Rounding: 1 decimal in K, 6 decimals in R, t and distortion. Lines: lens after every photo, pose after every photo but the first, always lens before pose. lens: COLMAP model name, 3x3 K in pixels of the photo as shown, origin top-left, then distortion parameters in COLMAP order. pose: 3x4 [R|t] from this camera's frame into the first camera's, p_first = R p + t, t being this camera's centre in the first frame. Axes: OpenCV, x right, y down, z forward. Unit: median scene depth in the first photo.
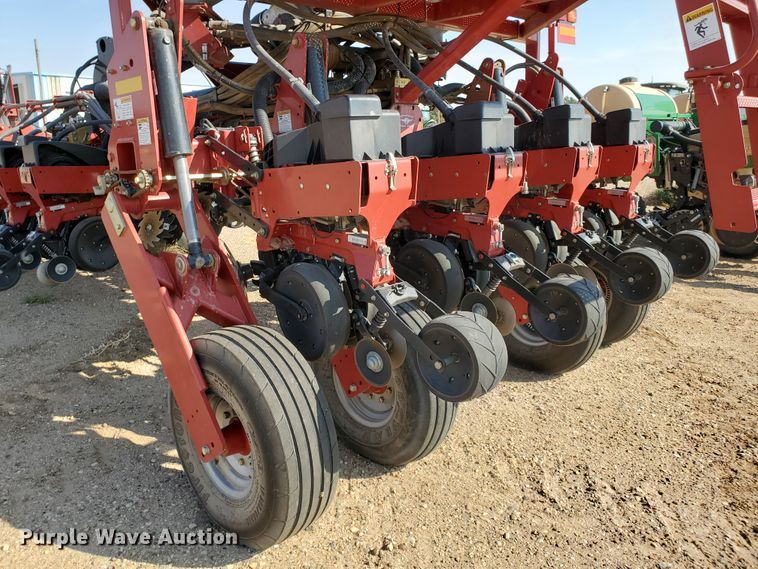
lens RADIAL K [[594.2, 0, 379.3], [0, 594.2, 287.6], [0, 0, 1]] dist [0.024340, -0.007975]
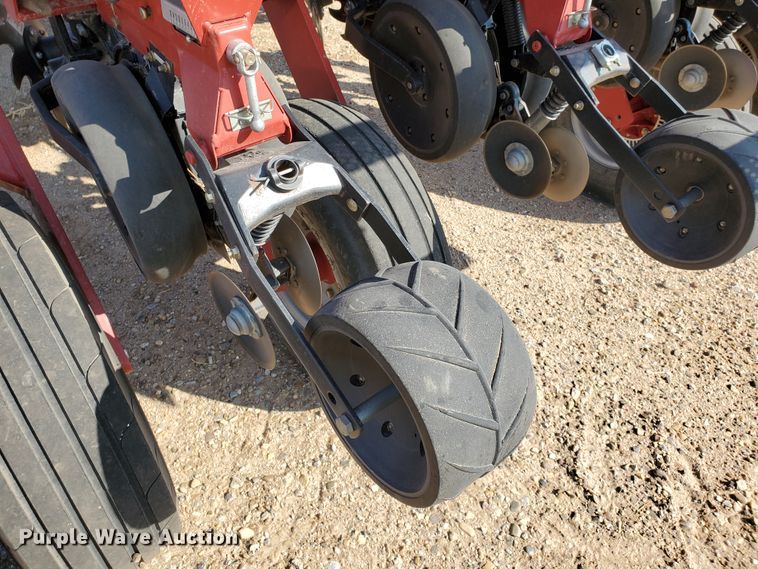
lens RADIAL K [[594.2, 0, 379.3], [0, 594.2, 287.6], [0, 0, 1]] dist [0.024340, -0.007975]
pose [[0.993467, 0.087018, -0.073833, 0.098021], [-0.047339, 0.902921, 0.427192, -0.073500], [0.103838, -0.420906, 0.901141, 0.481205]]
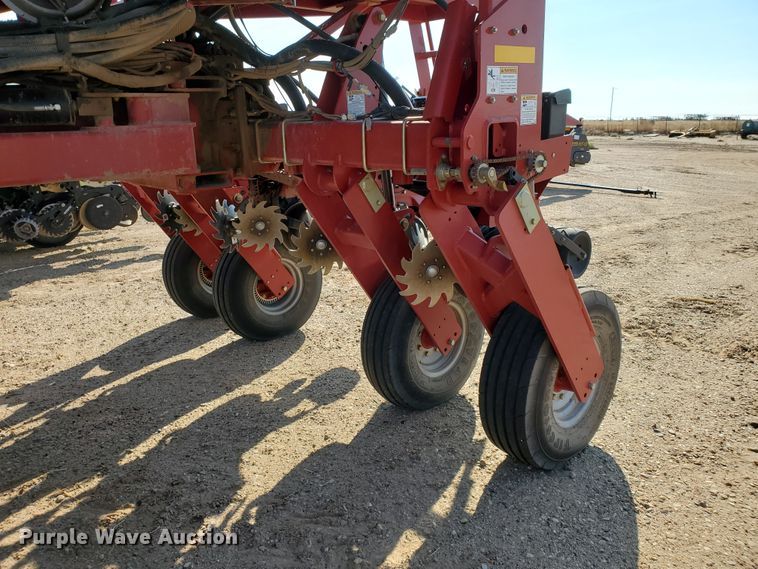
lens RADIAL K [[594.2, 0, 379.3], [0, 594.2, 287.6], [0, 0, 1]] dist [0.024340, -0.007975]
pose [[0.070875, -0.250991, 0.965391, -1.125691], [0.250729, 0.941234, 0.226304, -0.225441], [-0.965459, 0.226012, 0.129640, 0.973636]]
